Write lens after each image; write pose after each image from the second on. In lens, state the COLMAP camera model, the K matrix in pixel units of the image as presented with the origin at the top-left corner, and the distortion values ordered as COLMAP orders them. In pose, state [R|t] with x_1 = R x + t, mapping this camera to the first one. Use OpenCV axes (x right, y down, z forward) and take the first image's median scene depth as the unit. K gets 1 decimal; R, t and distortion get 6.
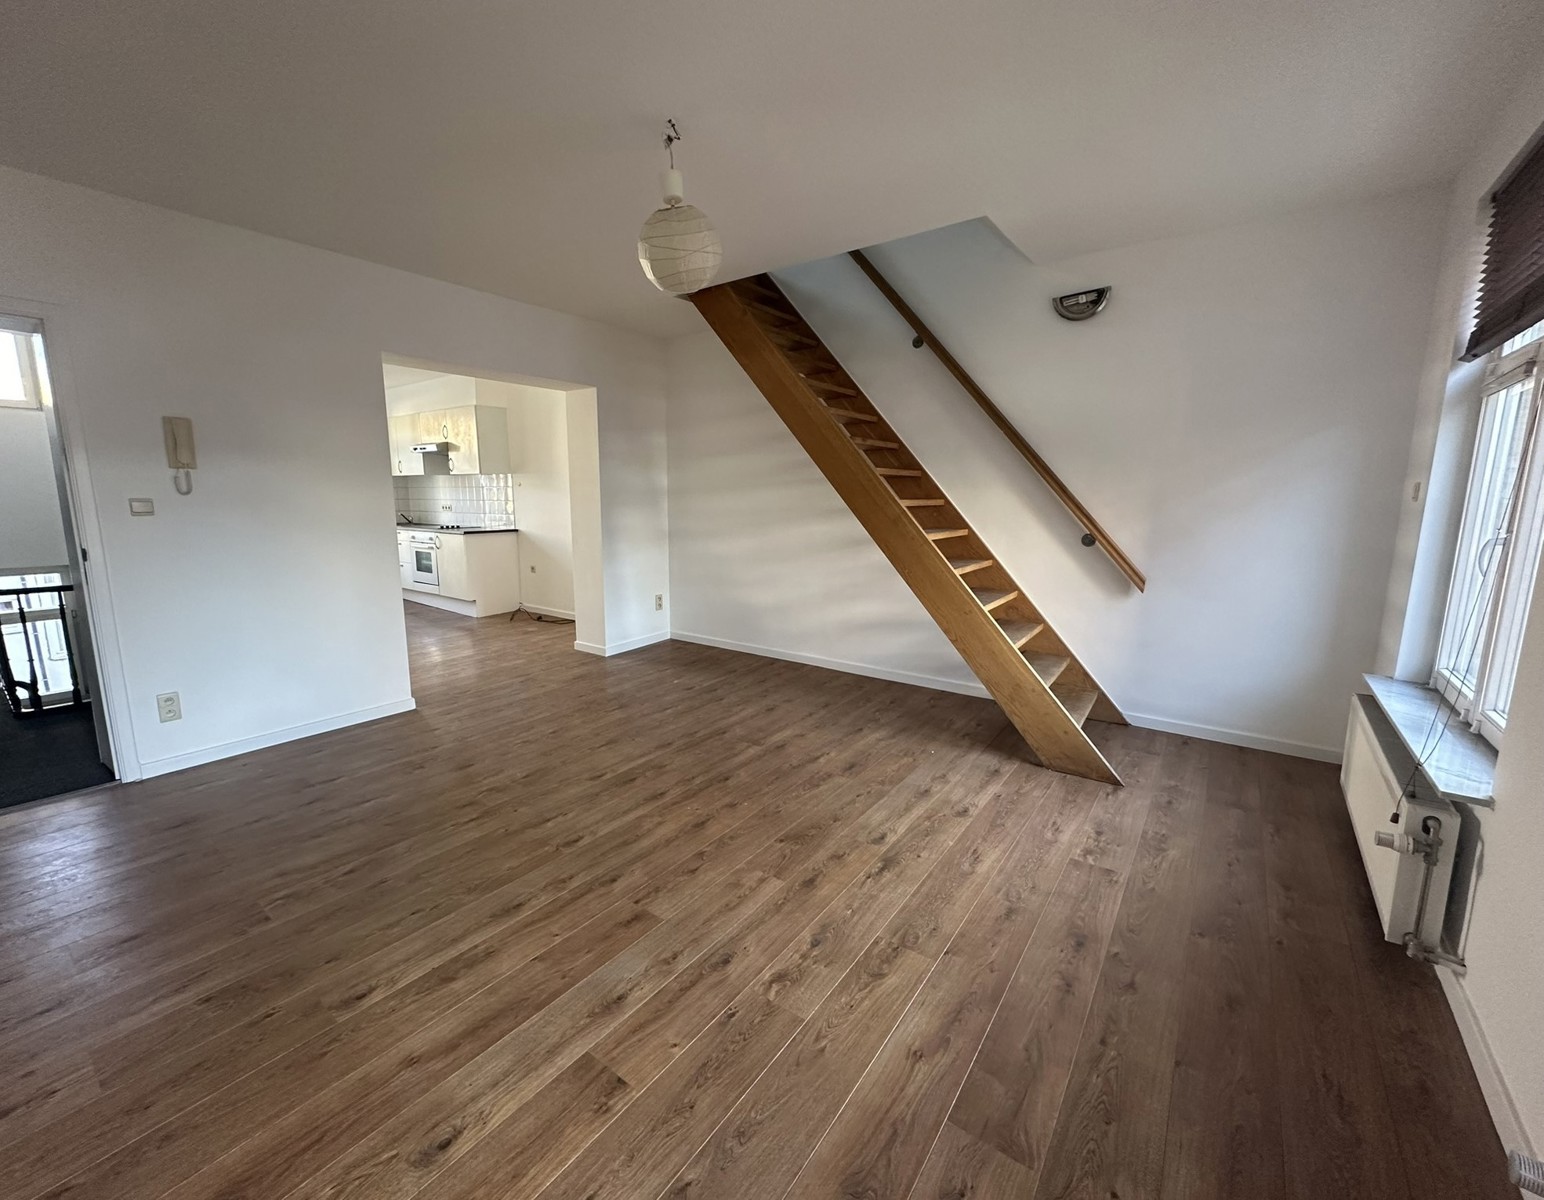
lens RADIAL K [[637.5, 0, 732.2], [0, 637.5, 606.6], [0, 0, 1]] dist [-0.002832, 0.000552]
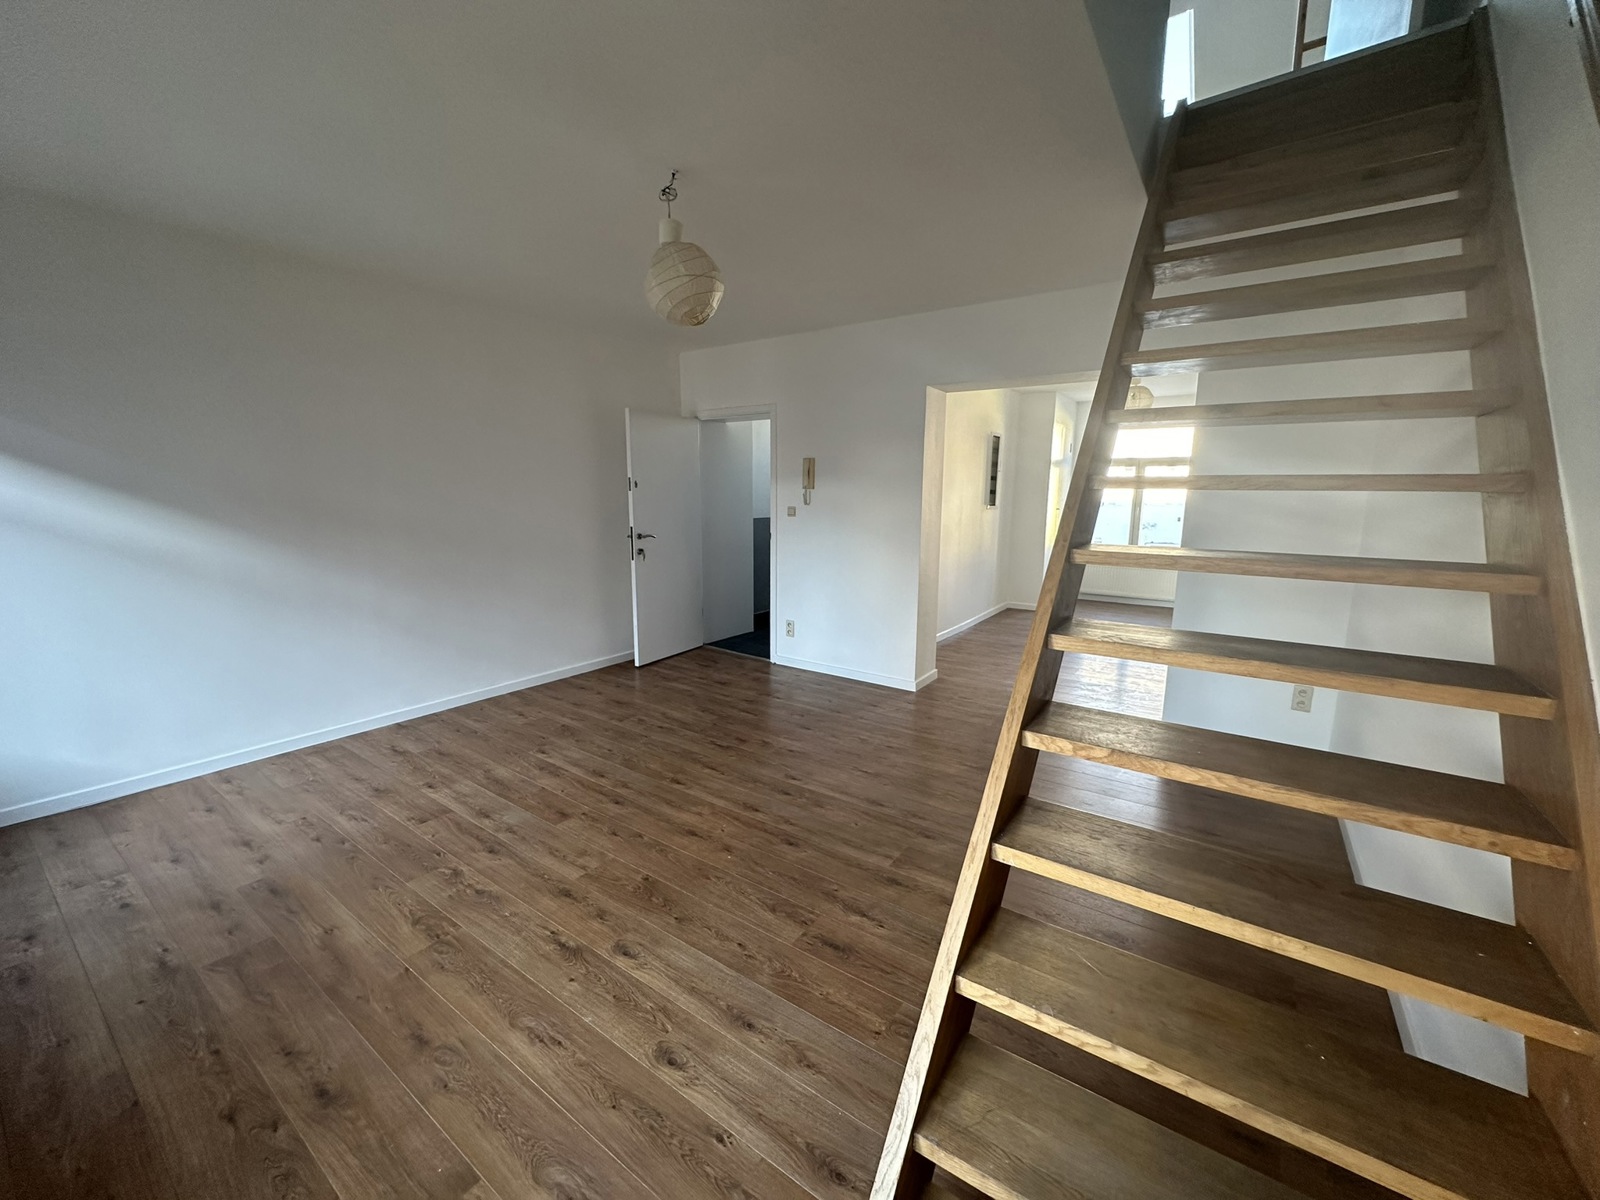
lens RADIAL K [[629.4, 0, 794.6], [0, 629.4, 598.7], [0, 0, 1]] dist [-0.002699, 0.000613]
pose [[0.052257, 0.165939, -0.984750, 0.875452], [-0.183751, 0.970859, 0.153847, -0.207972], [0.981583, 0.172909, 0.081225, 0.990148]]
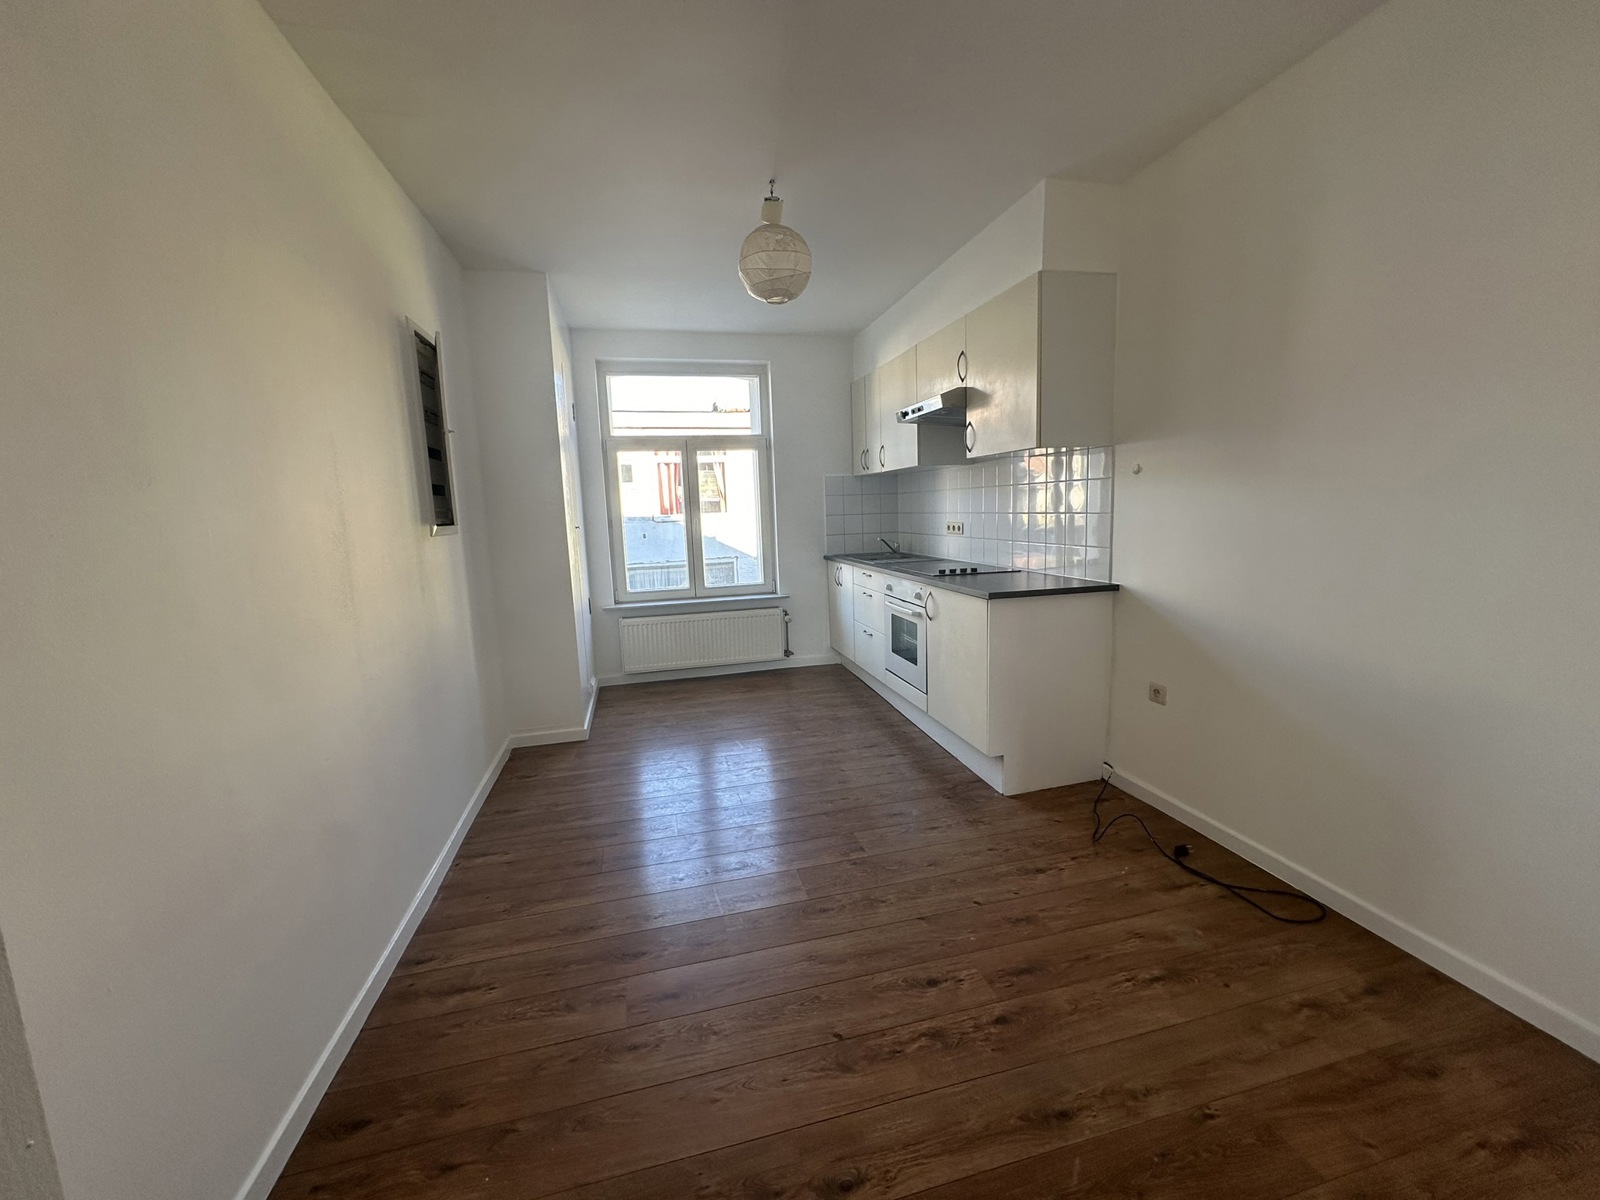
lens RADIAL K [[629.4, 0, 801.6], [0, 629.4, 595.5], [0, 0, 1]] dist [-0.002699, 0.000613]
pose [[0.785276, 0.058613, -0.616365, -0.660795], [-0.074704, 0.997206, -0.000349, -0.265386], [0.614622, 0.046319, 0.787461, 1.511808]]
